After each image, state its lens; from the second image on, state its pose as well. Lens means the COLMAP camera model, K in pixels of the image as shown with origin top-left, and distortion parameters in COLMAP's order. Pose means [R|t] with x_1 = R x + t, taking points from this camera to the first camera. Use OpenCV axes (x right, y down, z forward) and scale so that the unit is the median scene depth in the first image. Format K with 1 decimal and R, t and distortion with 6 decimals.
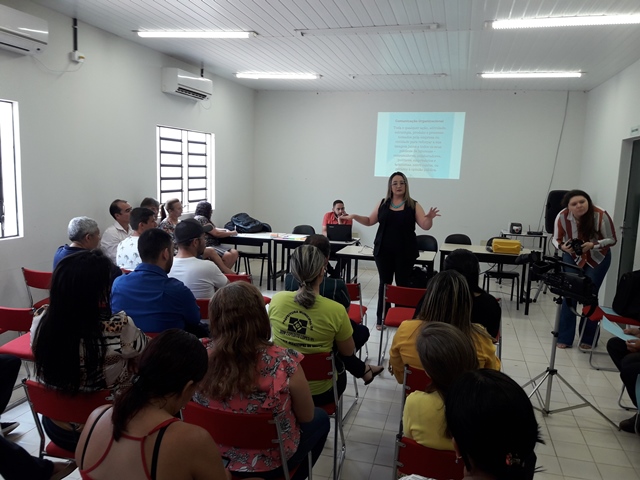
lens RADIAL K [[517.1, 0, 321.0], [0, 517.1, 244.1], [0, 0, 1]] dist [0.099091, -0.185461]
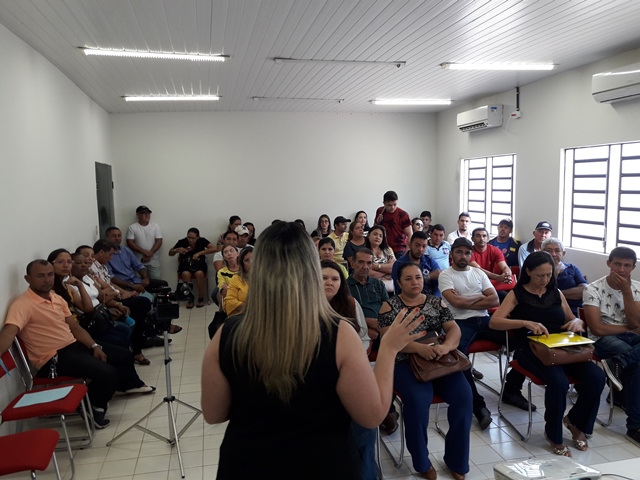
lens RADIAL K [[521.8, 0, 320.0], [0, 521.8, 240.0], [0, 0, 1]] dist [0.120484, -0.205769]
pose [[-0.886366, -0.007924, -0.462917, 1.450452], [-0.115732, 0.971904, 0.204960, -0.598236], [0.448287, 0.235244, -0.862380, 4.669960]]
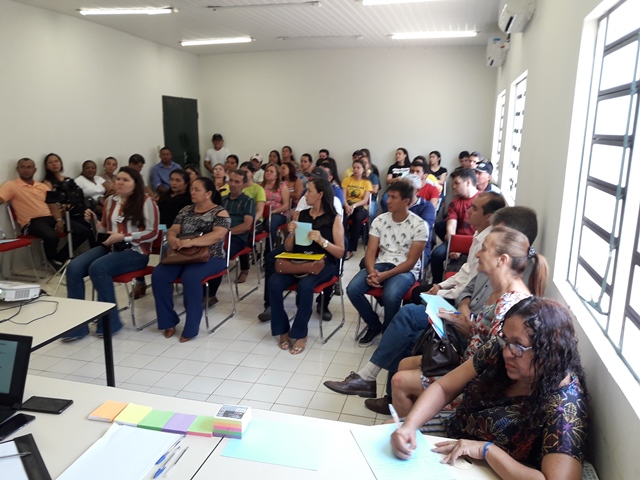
lens RADIAL K [[521.8, 0, 320.0], [0, 521.8, 240.0], [0, 0, 1]] dist [0.120484, -0.205769]
pose [[-0.996259, -0.085128, -0.014877, -0.318644], [-0.084808, 0.930022, 0.357584, -0.805411], [-0.016604, 0.357507, -0.933763, 5.536229]]
